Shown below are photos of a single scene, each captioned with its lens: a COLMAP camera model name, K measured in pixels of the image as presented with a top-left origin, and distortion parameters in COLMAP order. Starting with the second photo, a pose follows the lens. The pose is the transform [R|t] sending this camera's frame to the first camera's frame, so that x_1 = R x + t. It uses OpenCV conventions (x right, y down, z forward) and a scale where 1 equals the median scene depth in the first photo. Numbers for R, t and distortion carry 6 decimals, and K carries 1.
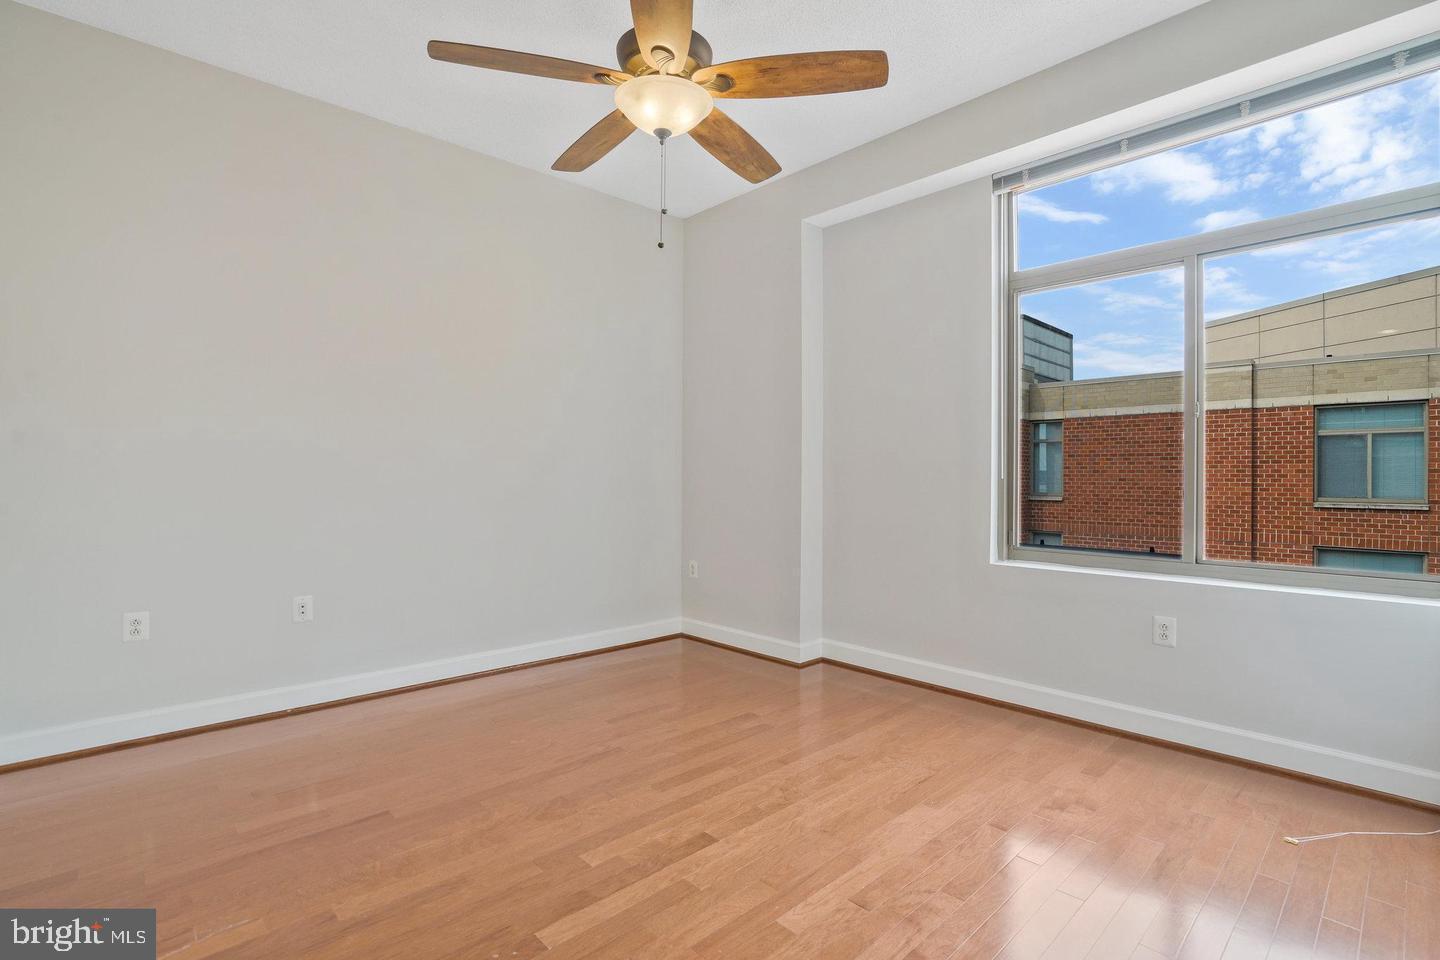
lens RADIAL K [[671.3, 0, 684.6], [0, 671.3, 484.5], [0, 0, 1]] dist [-0.015128, 0.024255]
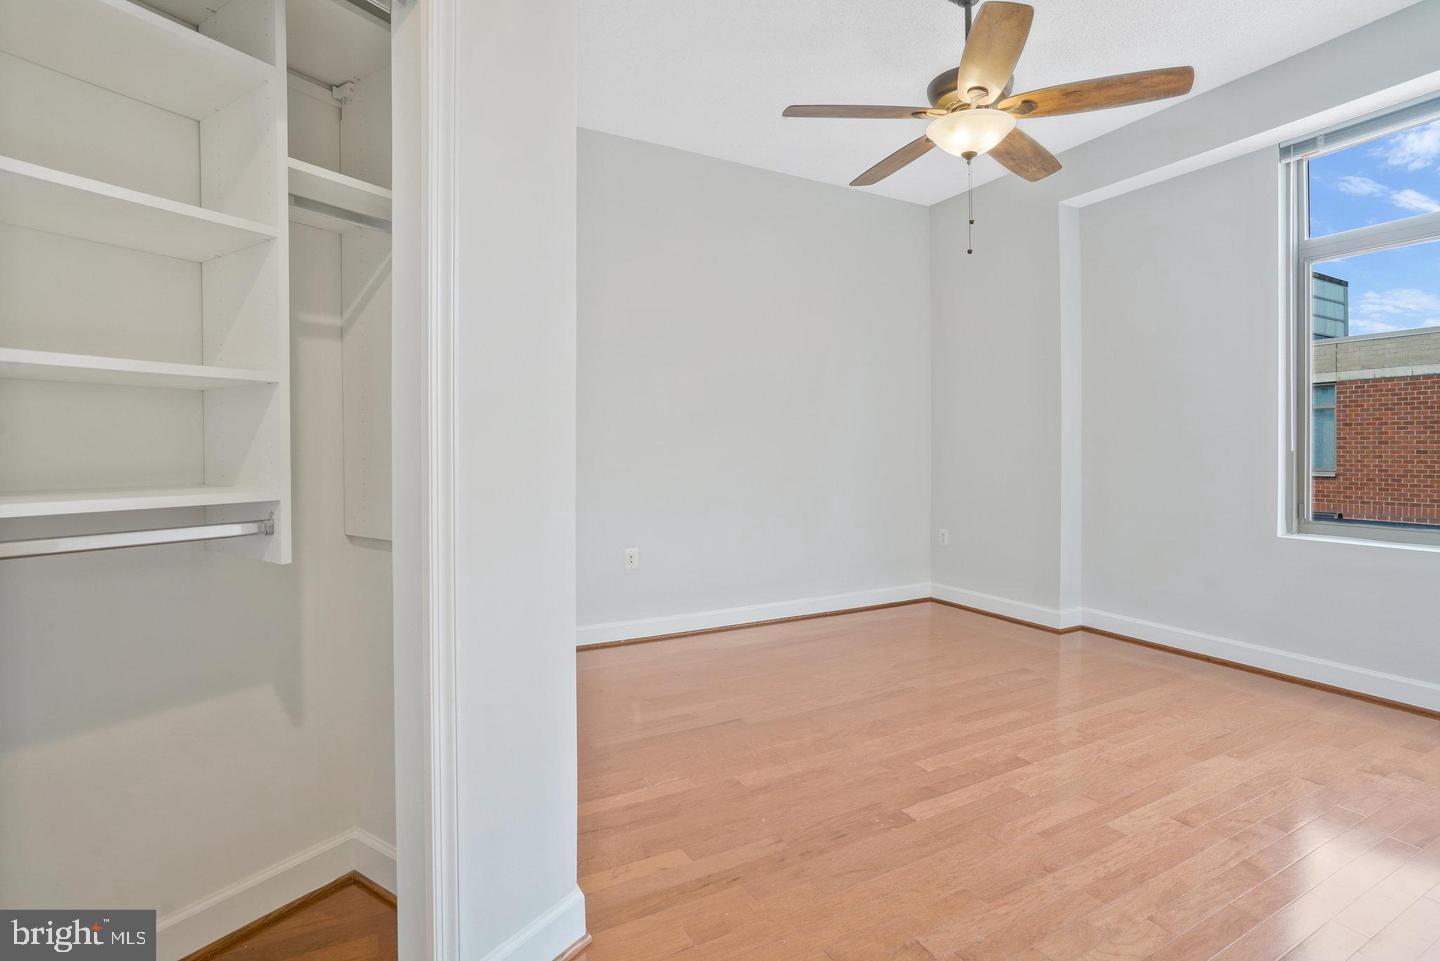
lens RADIAL K [[690.9, 0, 713.0], [0, 690.9, 456.1], [0, 0, 1]] dist [-0.000977, 0.016036]
pose [[0.979011, -0.000854, -0.203805, -0.217044], [0.000445, 0.999998, -0.002050, -0.000196], [0.203806, 0.001916, 0.979009, -0.257342]]
